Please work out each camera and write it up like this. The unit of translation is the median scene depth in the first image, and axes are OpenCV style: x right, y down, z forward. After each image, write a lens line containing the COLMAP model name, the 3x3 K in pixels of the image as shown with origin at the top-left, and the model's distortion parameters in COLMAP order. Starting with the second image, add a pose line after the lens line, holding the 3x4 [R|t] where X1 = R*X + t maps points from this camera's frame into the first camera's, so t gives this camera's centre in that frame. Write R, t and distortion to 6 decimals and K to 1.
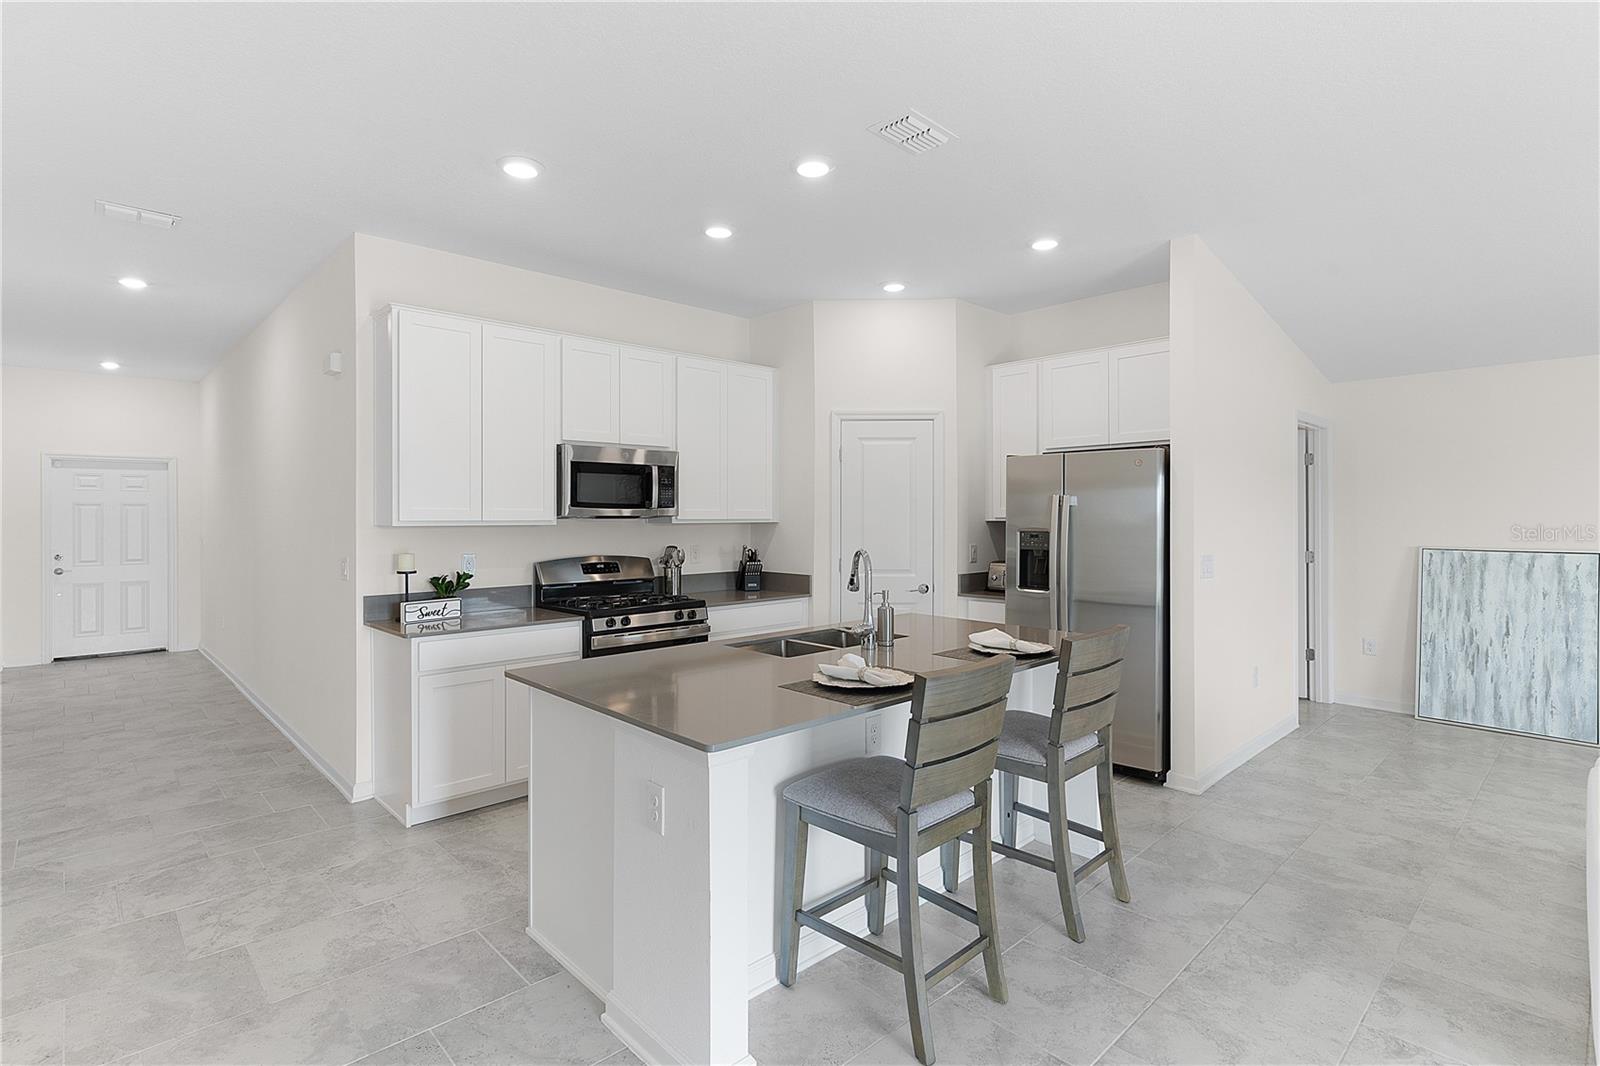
lens RADIAL K [[777.2, 0, 797.1], [0, 777.2, 524.7], [0, 0, 1]] dist [0.001662, -0.000221]
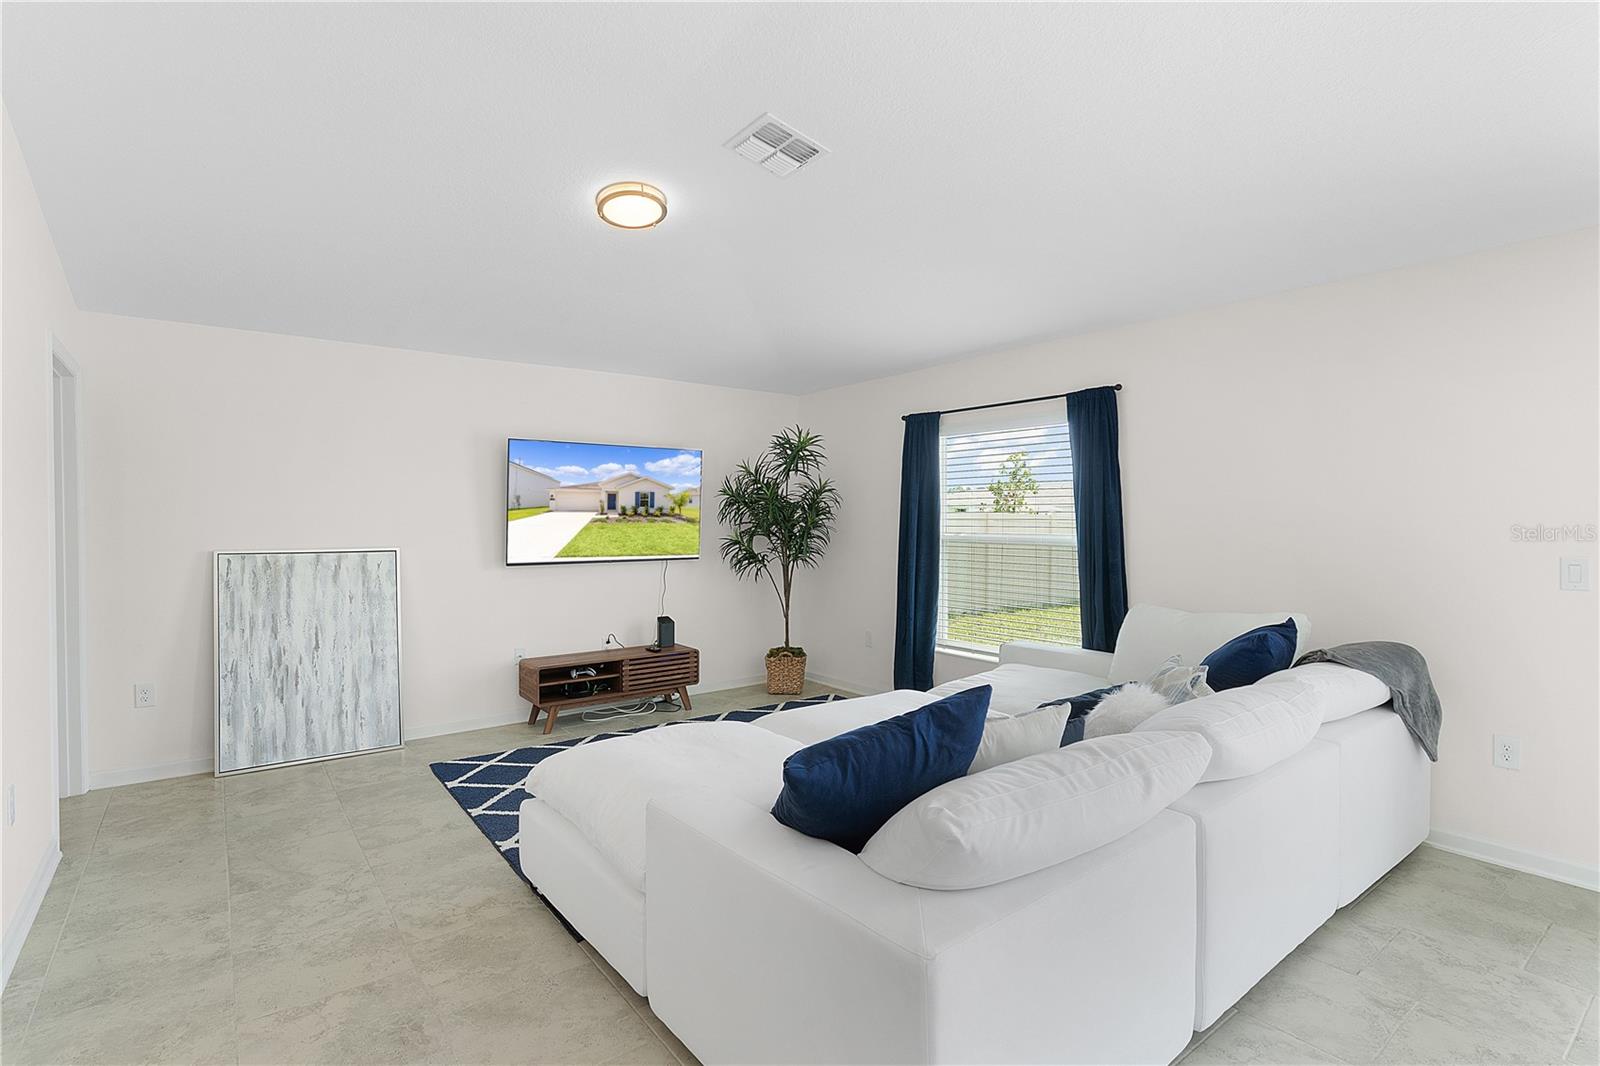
lens RADIAL K [[777.2, 0, 816.2], [0, 777.2, 512.1], [0, 0, 1]] dist [0.001662, -0.000221]
pose [[0.101054, 0.008214, 0.994847, 0.100570], [0.012128, 0.999881, -0.009487, 0.003603], [-0.994807, 0.013024, 0.100942, 0.366496]]
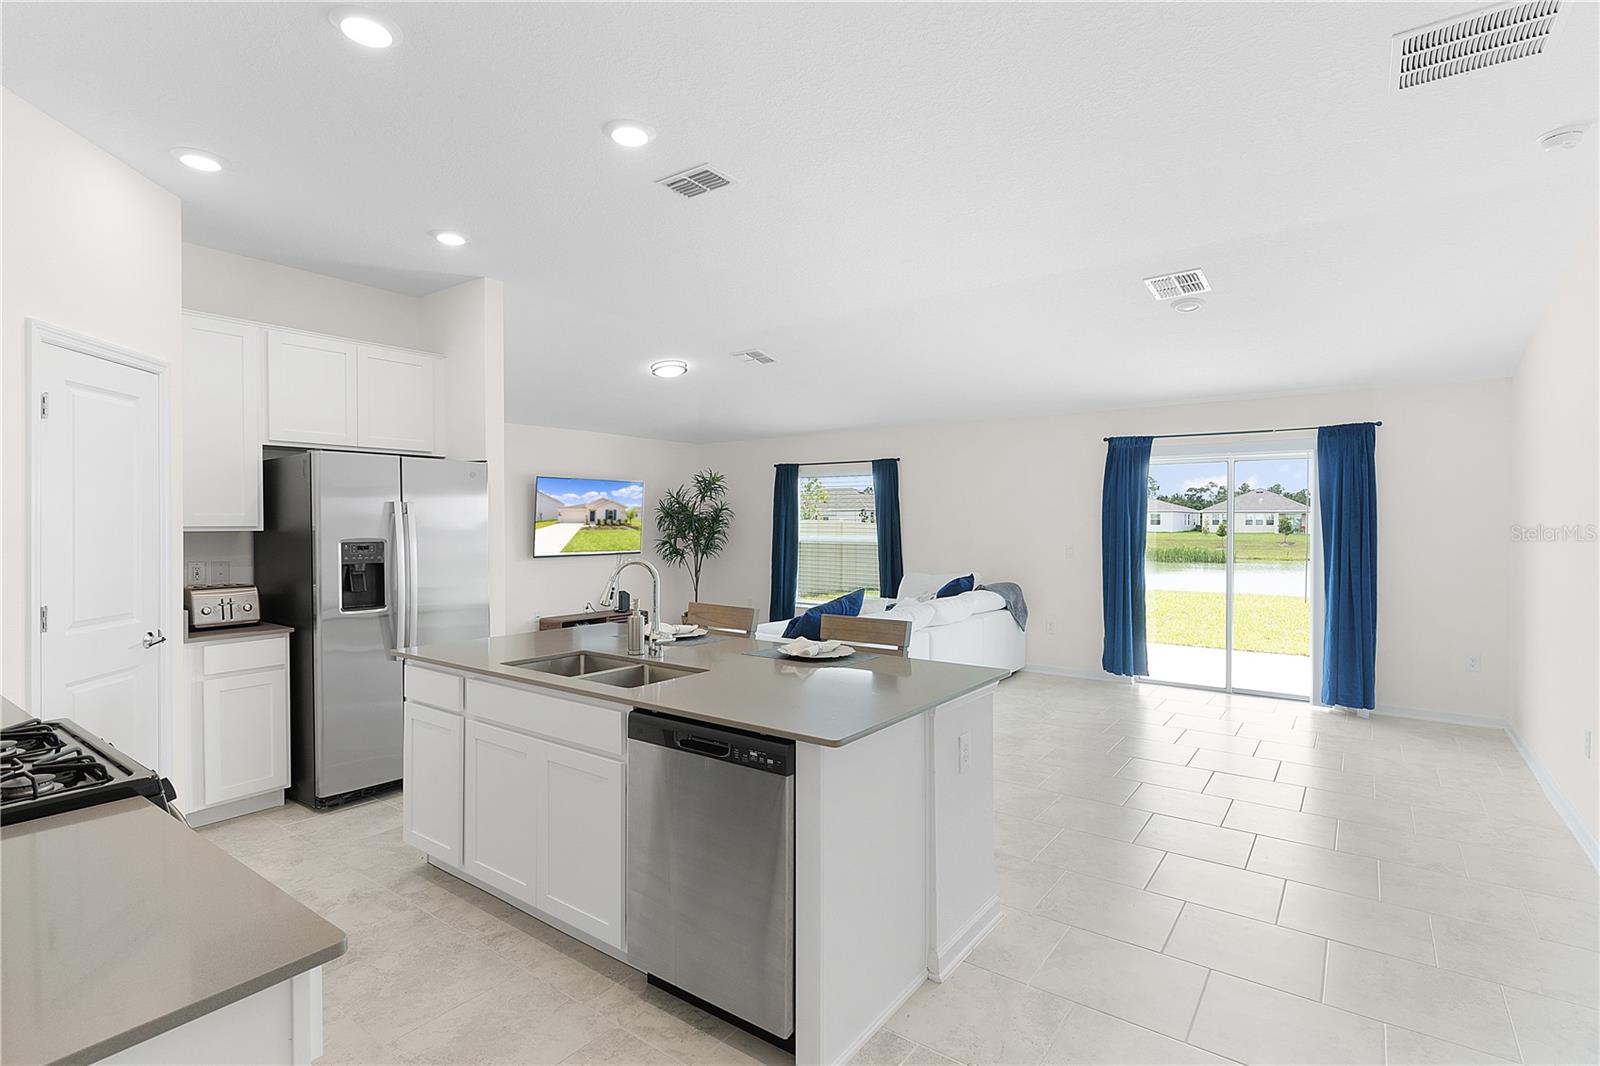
lens RADIAL K [[777.2, 0, 805.8], [0, 777.2, 520.7], [0, 0, 1]] dist [0.001662, -0.000221]
pose [[-0.161854, 0.002089, 0.986812, -0.538717], [0.009090, 0.999958, -0.000626, -0.008916], [-0.986773, 0.008869, -0.161867, 0.561748]]
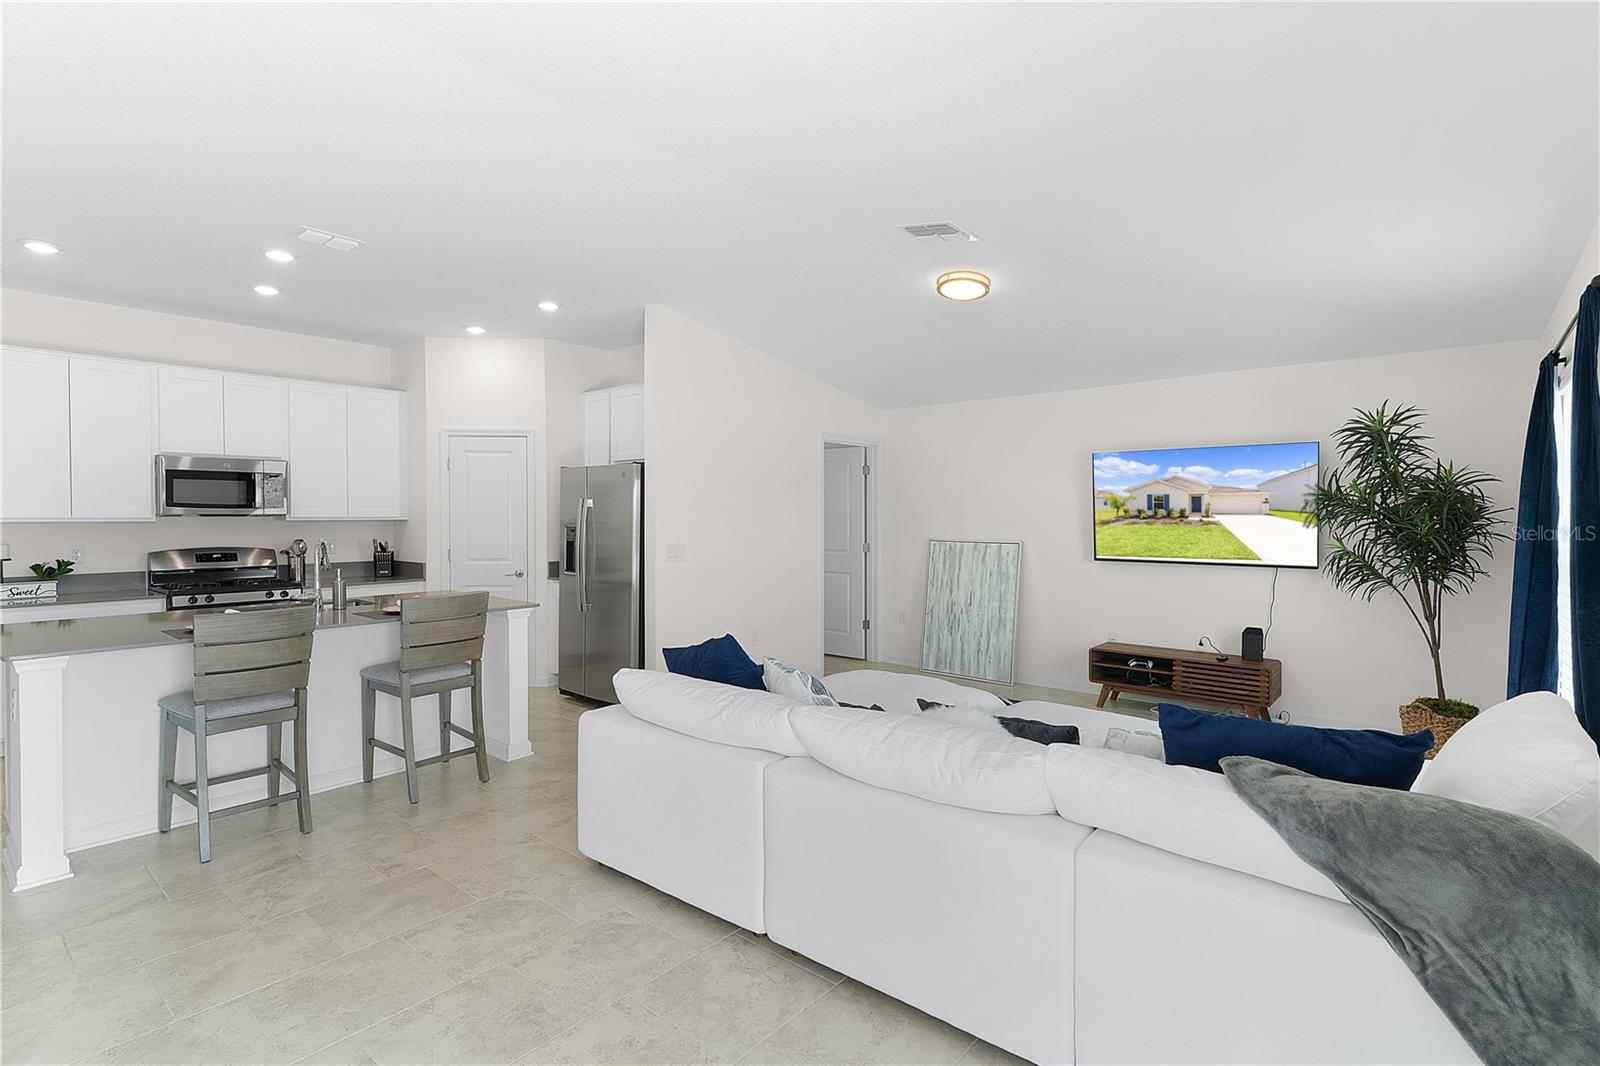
lens RADIAL K [[777.2, 0, 804.2], [0, 777.2, 528.7], [0, 0, 1]] dist [0.001662, -0.000221]
pose [[0.993635, -0.000534, 0.112648, 0.506133], [-0.000213, 0.999978, 0.006616, 0.003149], [-0.112649, -0.006598, 0.993613, -0.295770]]
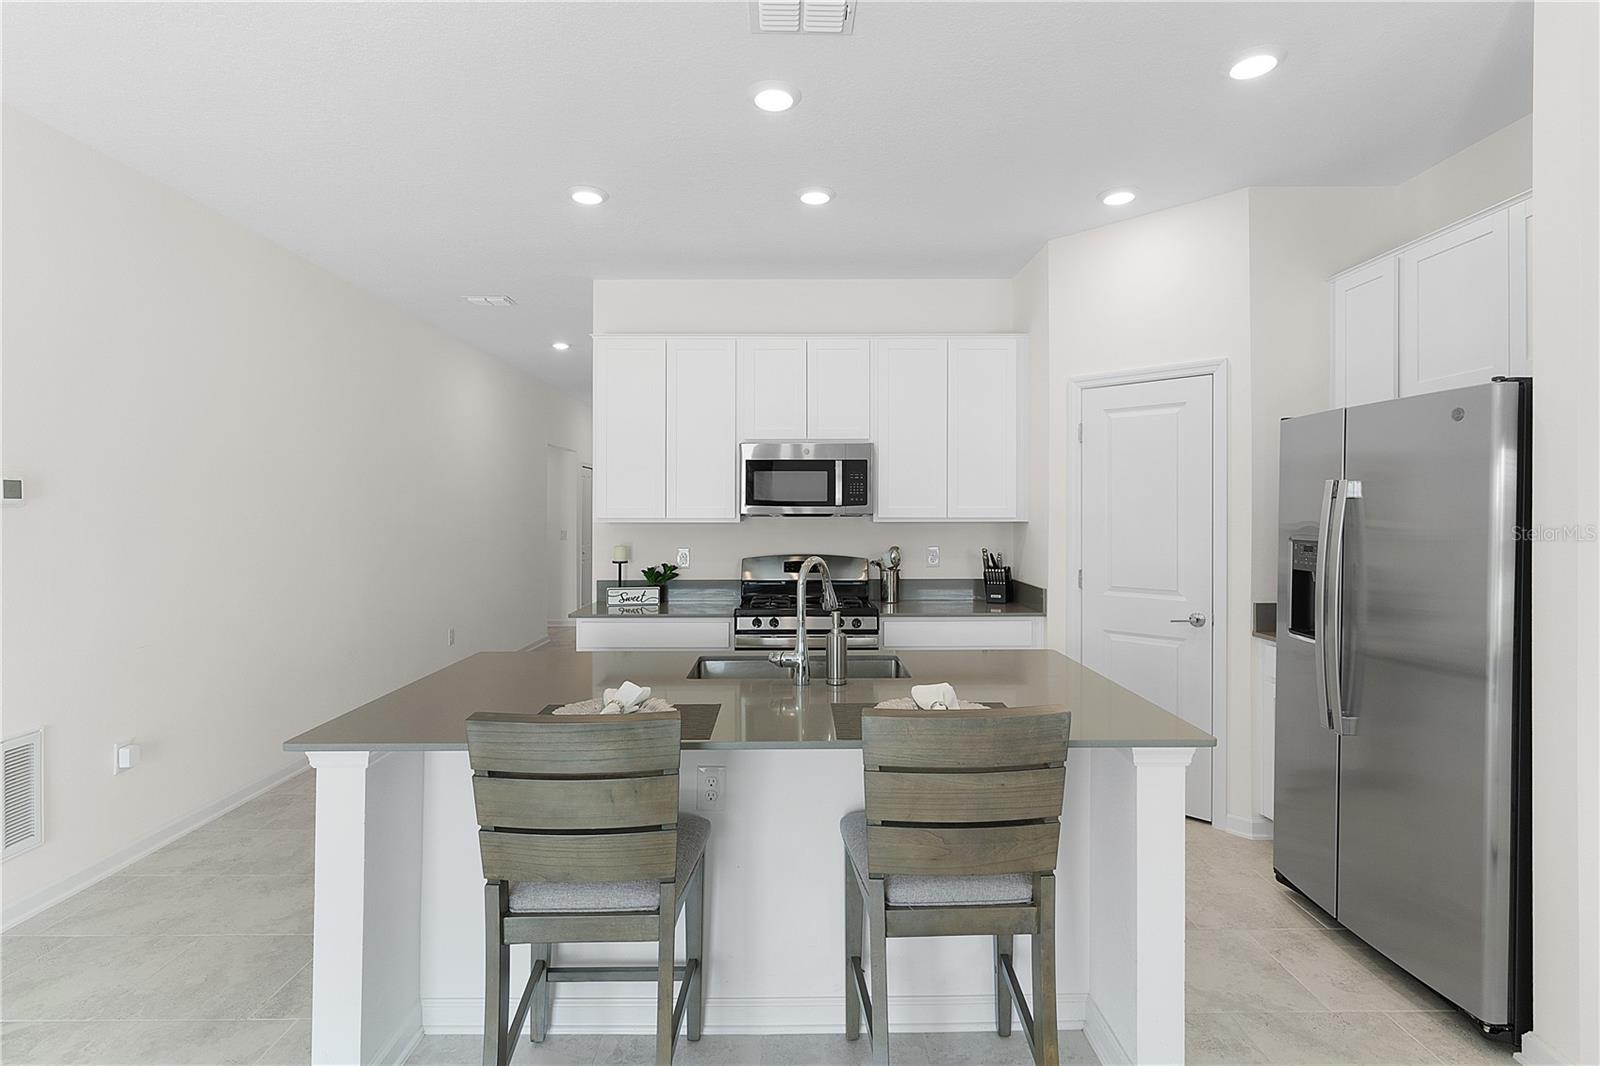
lens RADIAL K [[777.2, 0, 796.5], [0, 777.2, 515.2], [0, 0, 1]] dist [0.001662, -0.000221]
pose [[0.730614, 0.003203, -0.682783, 0.400361], [-0.008393, 0.999956, -0.004289, -0.005033], [0.682739, 0.008864, 0.730608, 0.268599]]
